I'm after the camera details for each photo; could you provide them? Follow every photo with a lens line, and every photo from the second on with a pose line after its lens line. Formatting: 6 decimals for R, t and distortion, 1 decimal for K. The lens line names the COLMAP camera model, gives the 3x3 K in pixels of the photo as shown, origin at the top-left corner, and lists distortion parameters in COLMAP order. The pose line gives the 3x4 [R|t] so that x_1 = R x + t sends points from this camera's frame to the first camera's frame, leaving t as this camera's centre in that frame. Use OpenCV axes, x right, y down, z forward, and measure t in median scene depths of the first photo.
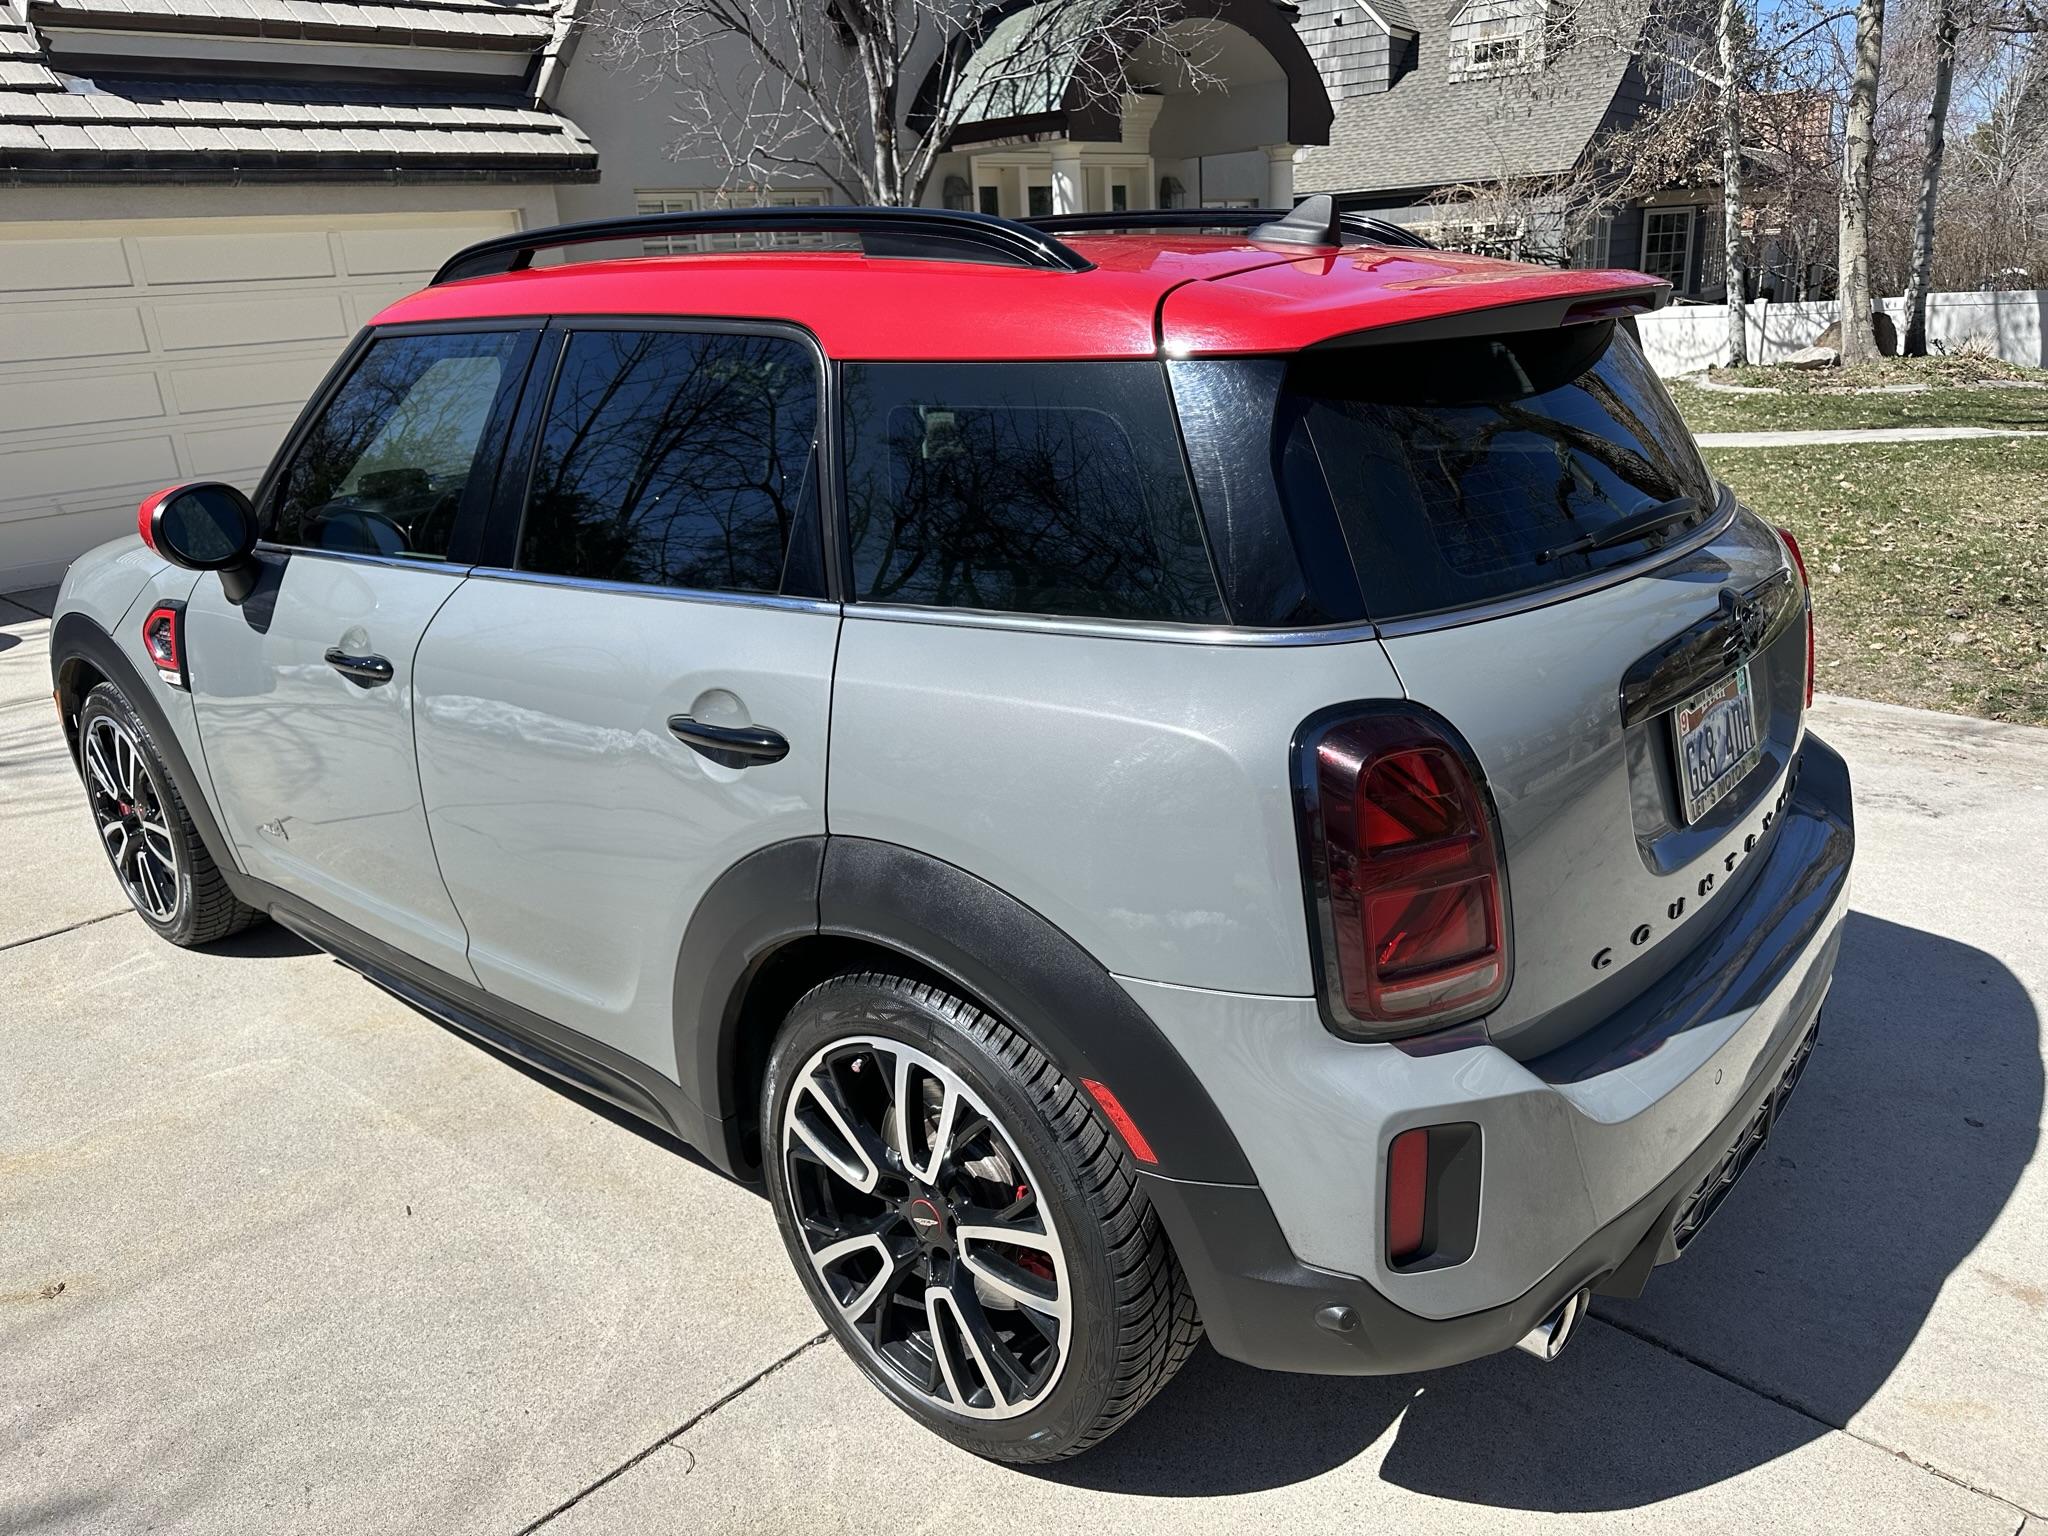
lens RADIAL K [[1458.6, 0, 982.2], [0, 1458.6, 764.7], [0, 0, 1]] dist [0.062043, -0.079911]
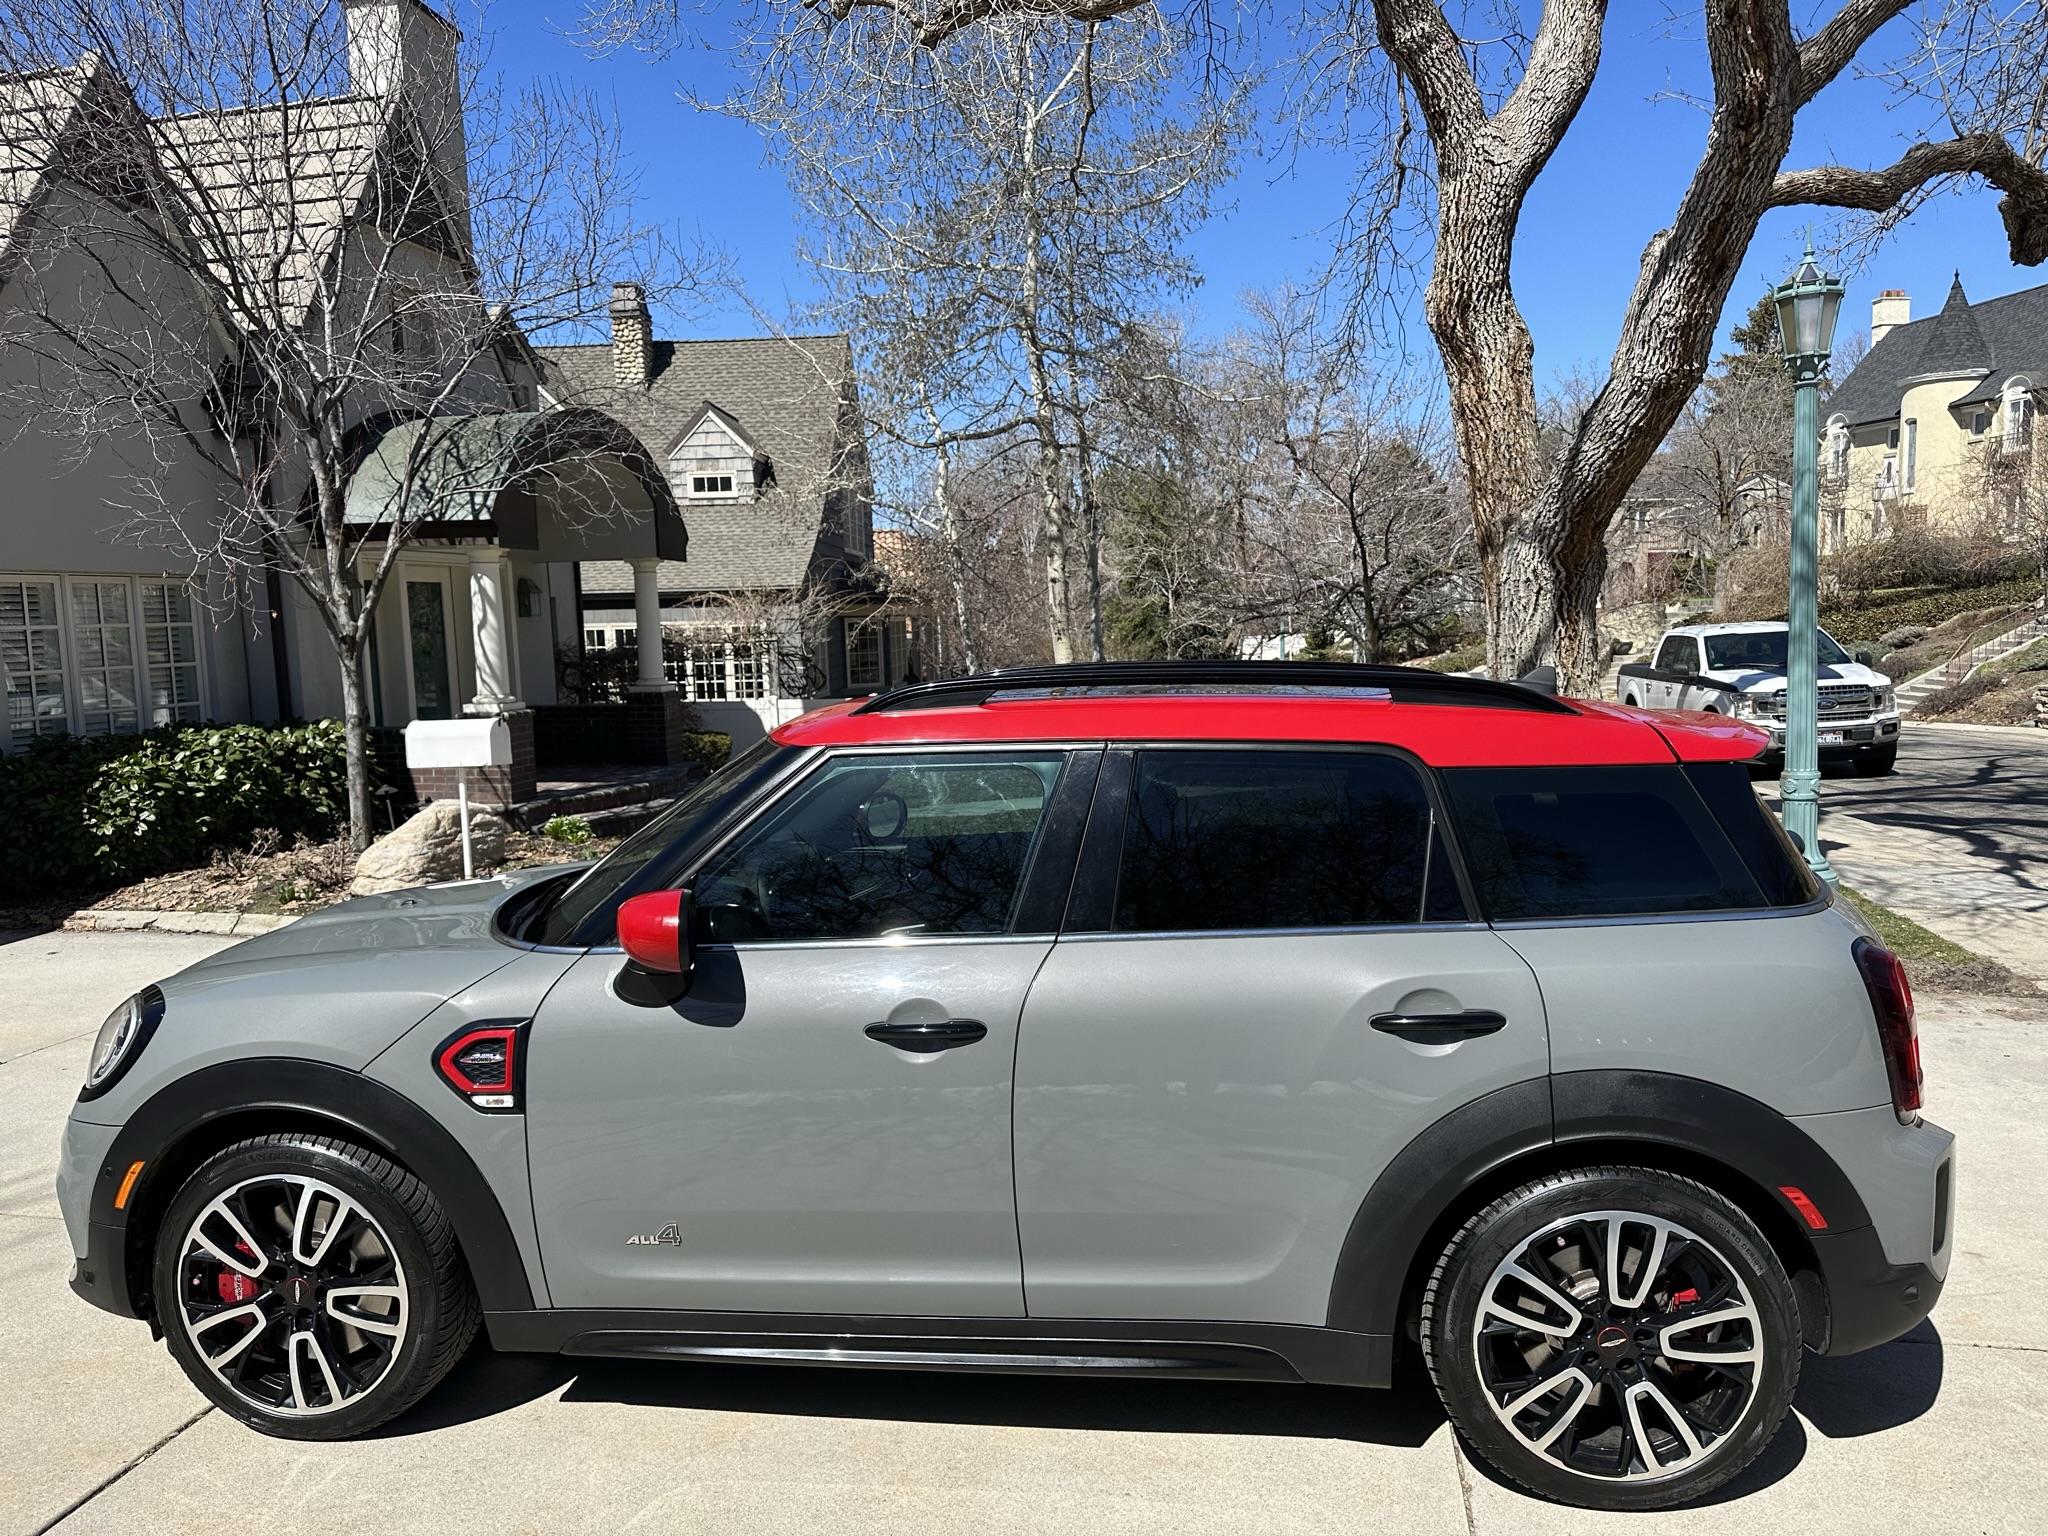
lens RADIAL K [[1458.6, 0, 982.2], [0, 1458.6, 764.7], [0, 0, 1]] dist [0.062043, -0.079911]
pose [[0.827783, -0.023510, 0.560556, -0.718061], [0.160305, 0.967381, -0.196153, -0.028611], [-0.537659, 0.252232, 0.804550, 0.011244]]
